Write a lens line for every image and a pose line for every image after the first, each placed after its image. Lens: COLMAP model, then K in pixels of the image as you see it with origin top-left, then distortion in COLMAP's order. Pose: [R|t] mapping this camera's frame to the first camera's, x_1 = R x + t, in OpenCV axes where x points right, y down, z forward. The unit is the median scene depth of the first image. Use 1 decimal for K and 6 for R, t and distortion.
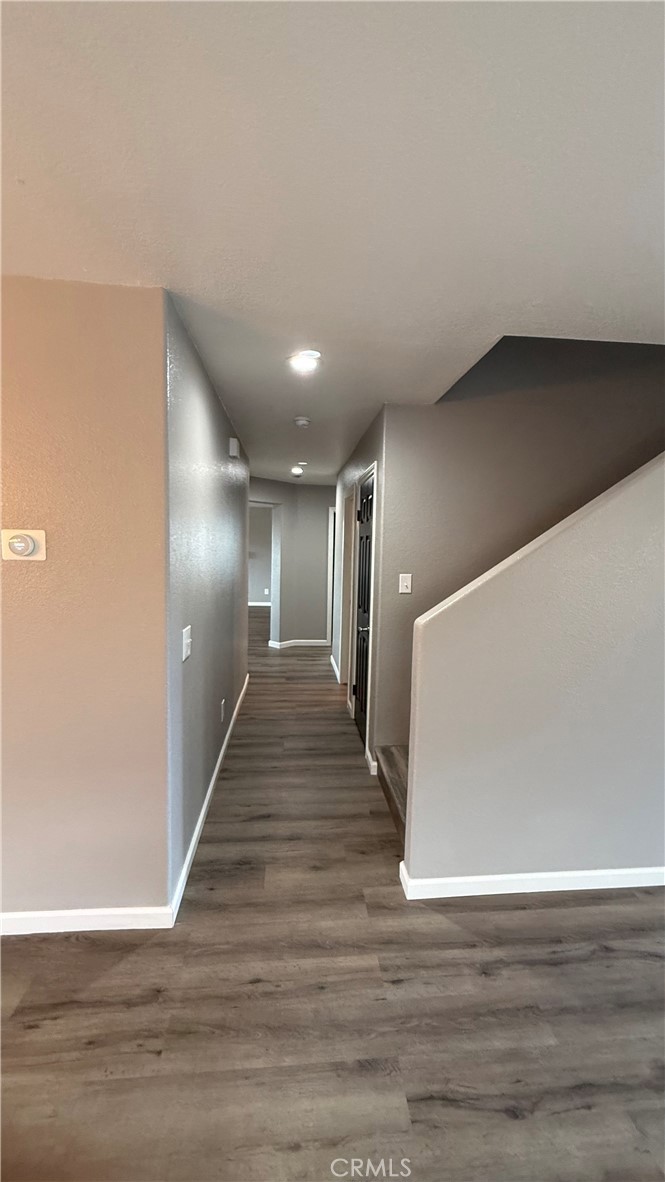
lens RADIAL K [[468.9, 0, 336.3], [0, 468.9, 590.7], [0, 0, 1]] dist [0.001247, 0.000369]
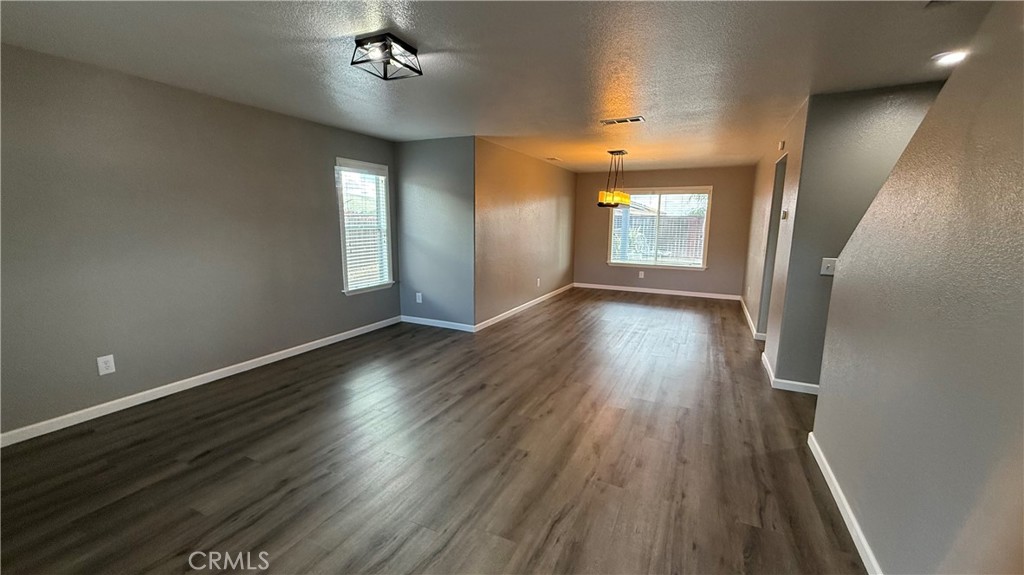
lens RADIAL K [[406.2, 0, 508.0], [0, 406.2, 287.8], [0, 0, 1]] dist [0.001247, 0.000369]
pose [[-0.523717, 0.105860, -0.845290, 1.101386], [-0.105478, 0.976556, 0.187650, 0.018833], [0.845337, 0.187434, -0.500273, 0.481709]]
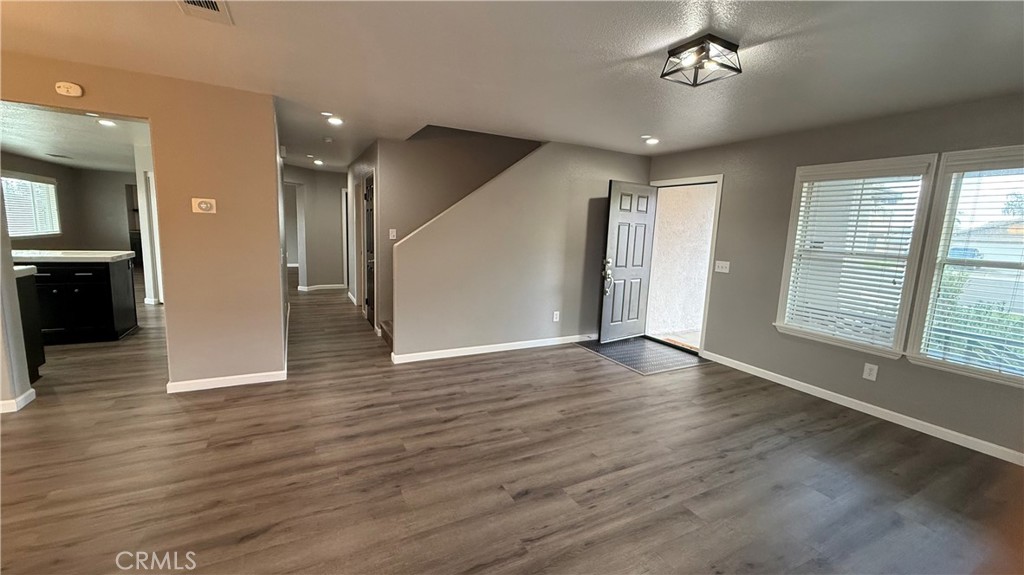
lens RADIAL K [[406.2, 0, 508.0], [0, 406.2, 287.8], [0, 0, 1]] dist [0.001247, 0.000369]
pose [[0.927110, -0.041032, 0.372537, -0.042659], [0.016987, 0.997568, 0.067599, 0.096245], [-0.374405, -0.056343, 0.925552, -0.700150]]
